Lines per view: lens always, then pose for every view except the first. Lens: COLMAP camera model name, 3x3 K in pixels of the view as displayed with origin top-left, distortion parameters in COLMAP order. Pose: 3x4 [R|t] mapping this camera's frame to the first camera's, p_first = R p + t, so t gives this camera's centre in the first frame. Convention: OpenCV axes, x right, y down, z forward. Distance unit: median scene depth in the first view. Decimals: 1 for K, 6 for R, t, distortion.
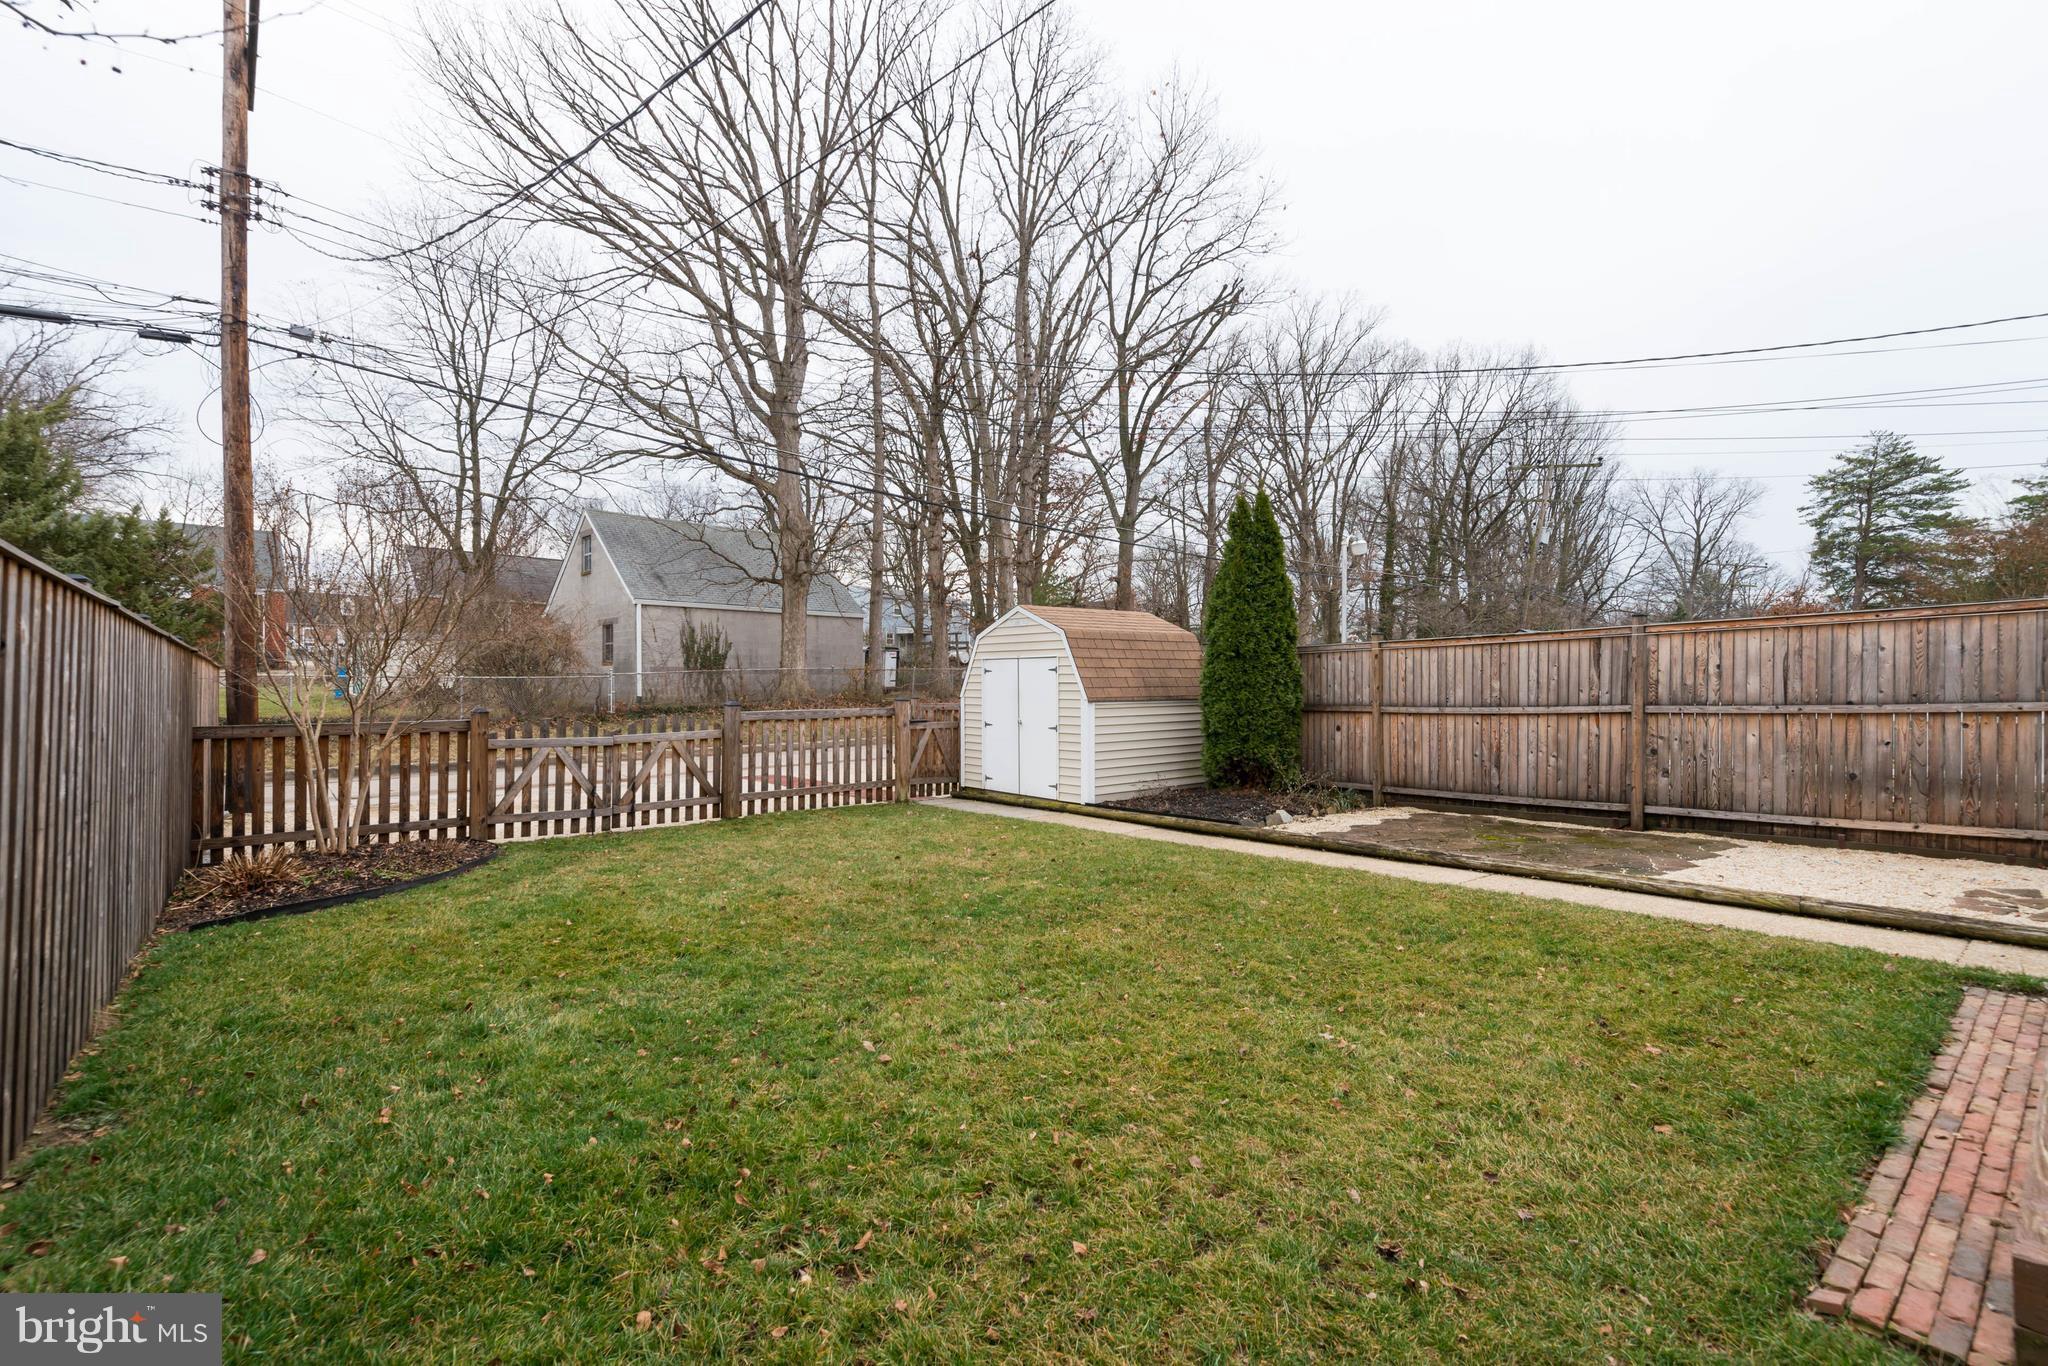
lens RADIAL K [[881.8, 0, 1033.1], [0, 881.8, 681.4], [0, 0, 1]] dist [0.000702, 0.000121]
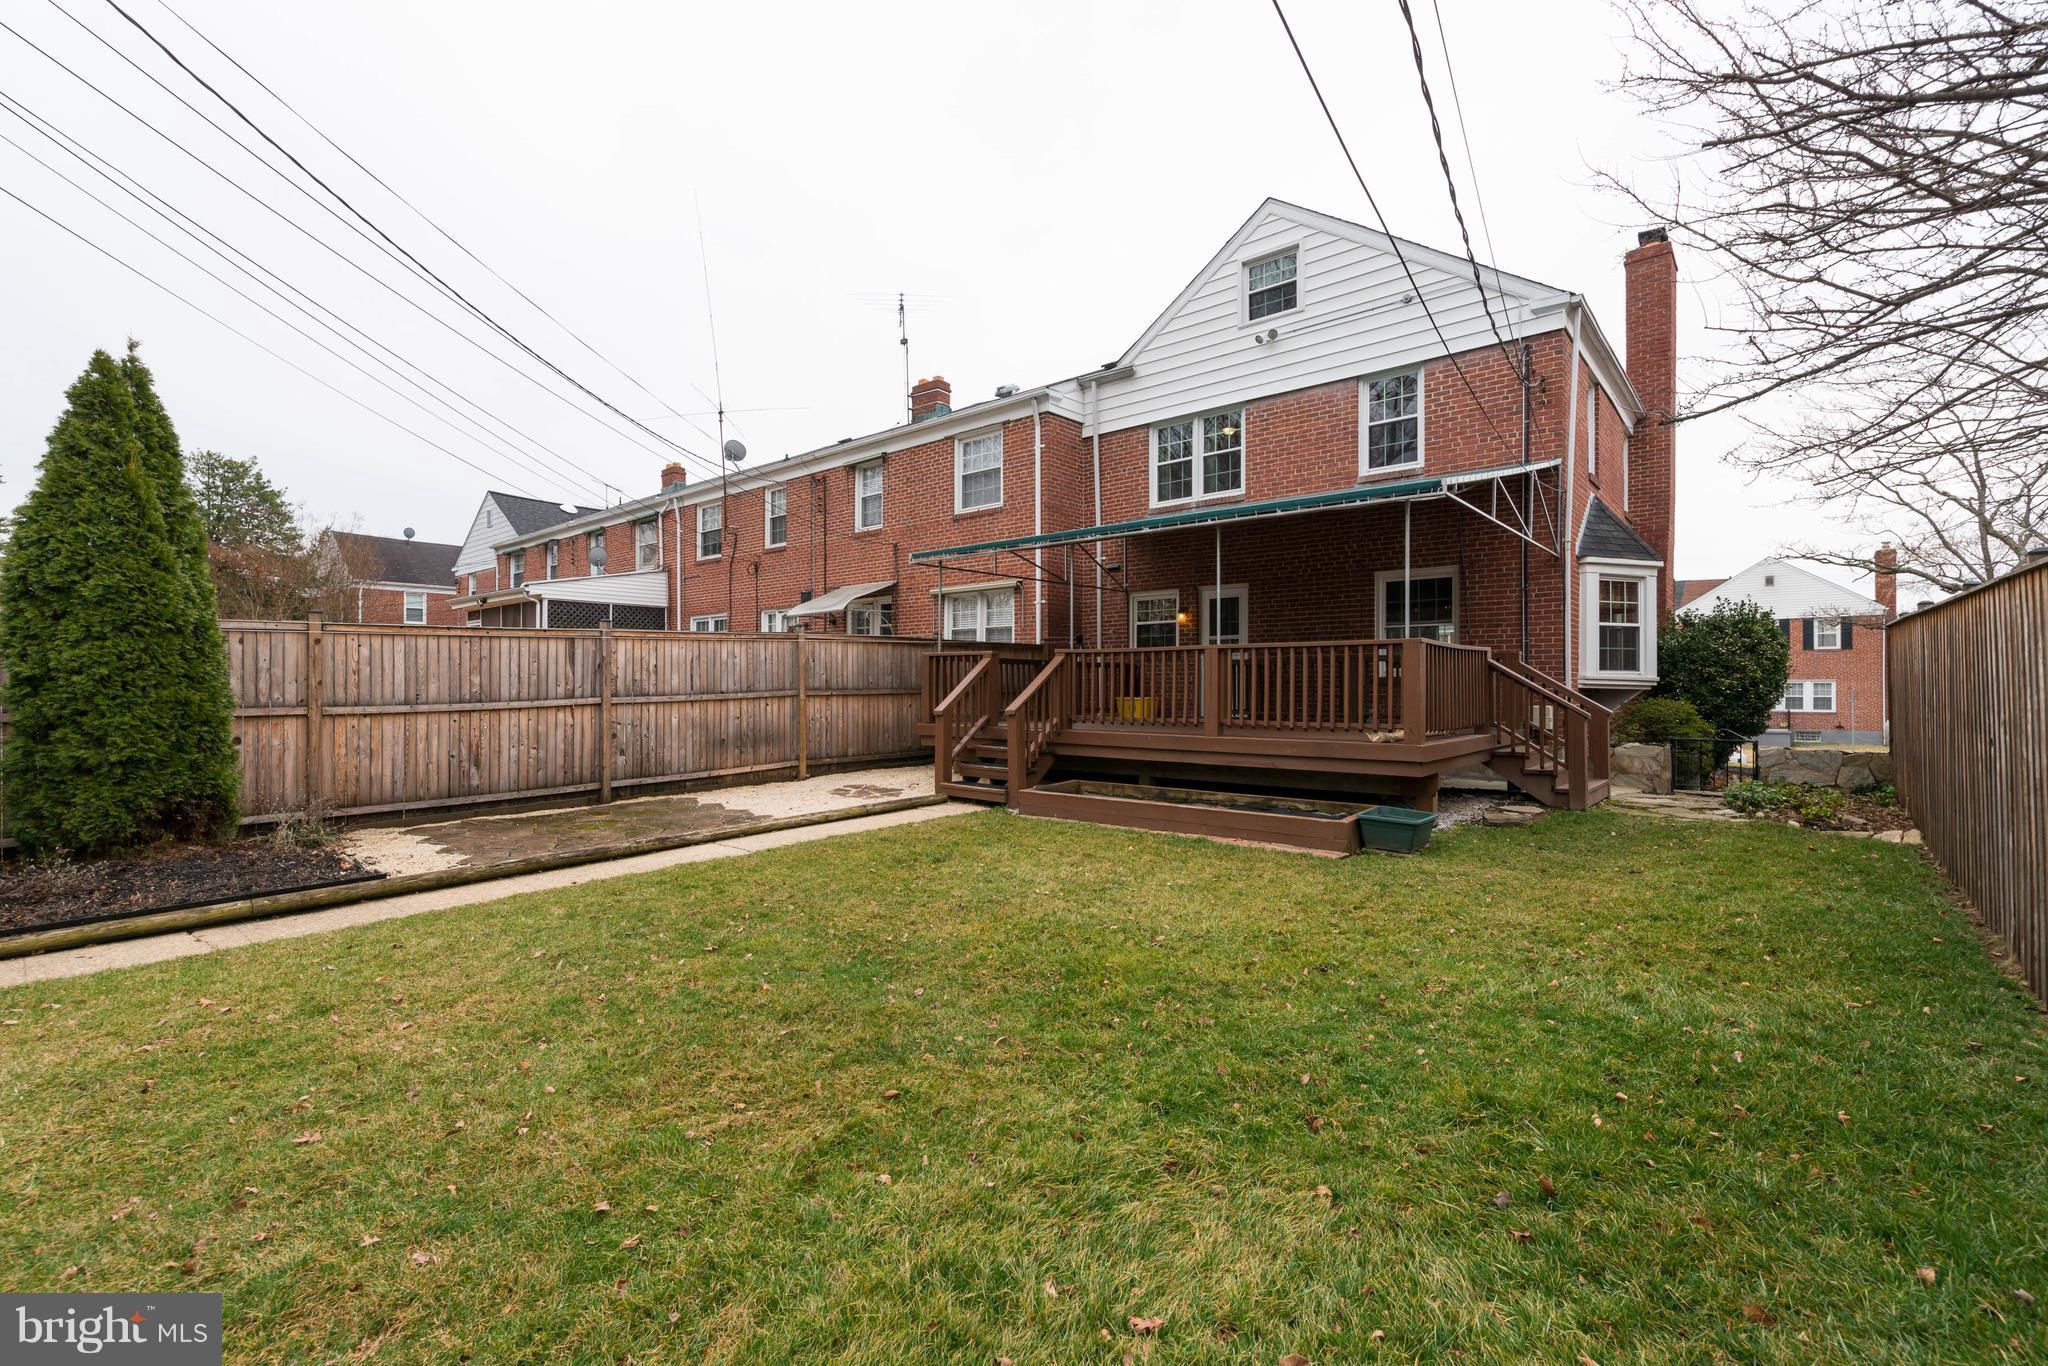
lens RADIAL K [[881.8, 0, 1027.8], [0, 881.8, 676.6], [0, 0, 1]] dist [0.000702, 0.000121]
pose [[-0.157488, 0.004163, 0.987512, -0.536896], [-0.007937, 0.999953, -0.005481, 0.001429], [-0.987489, -0.008701, -0.157448, 0.596125]]
